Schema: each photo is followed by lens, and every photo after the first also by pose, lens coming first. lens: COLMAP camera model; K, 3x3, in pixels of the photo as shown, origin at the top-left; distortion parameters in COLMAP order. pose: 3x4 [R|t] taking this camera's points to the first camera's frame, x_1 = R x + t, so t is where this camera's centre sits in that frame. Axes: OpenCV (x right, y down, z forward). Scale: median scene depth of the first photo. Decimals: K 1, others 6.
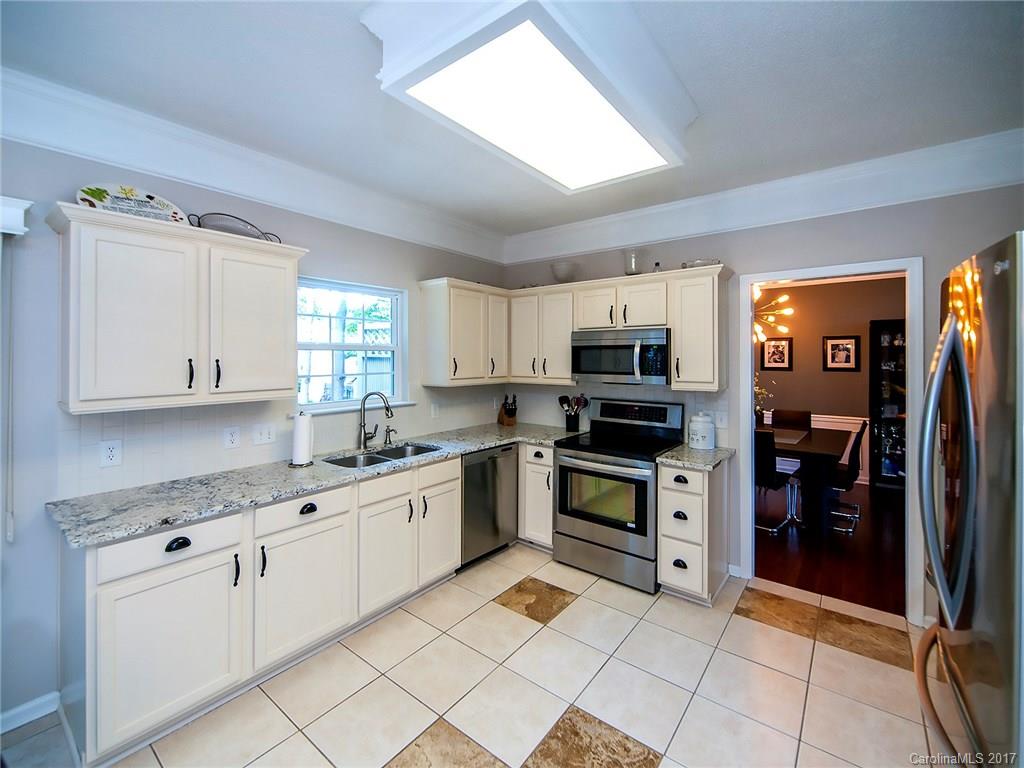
lens RADIAL K [[433.2, 0, 512.9], [0, 433.2, 365.6], [0, 0, 1]] dist [0.005814, 0.000093]
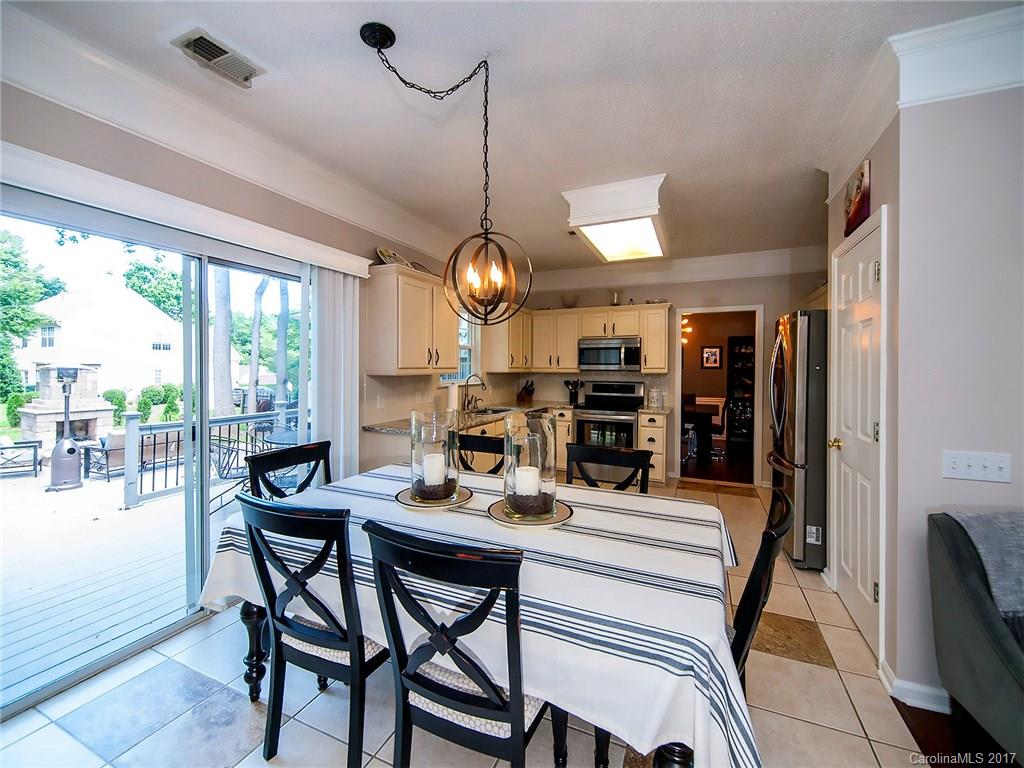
lens RADIAL K [[433.2, 0, 502.5], [0, 433.2, 378.5], [0, 0, 1]] dist [0.005814, 0.000093]
pose [[0.971370, -0.001068, 0.237569, -0.541341], [-0.000940, 0.999965, 0.008339, 0.057738], [-0.237570, -0.008324, 0.971335, -0.515504]]
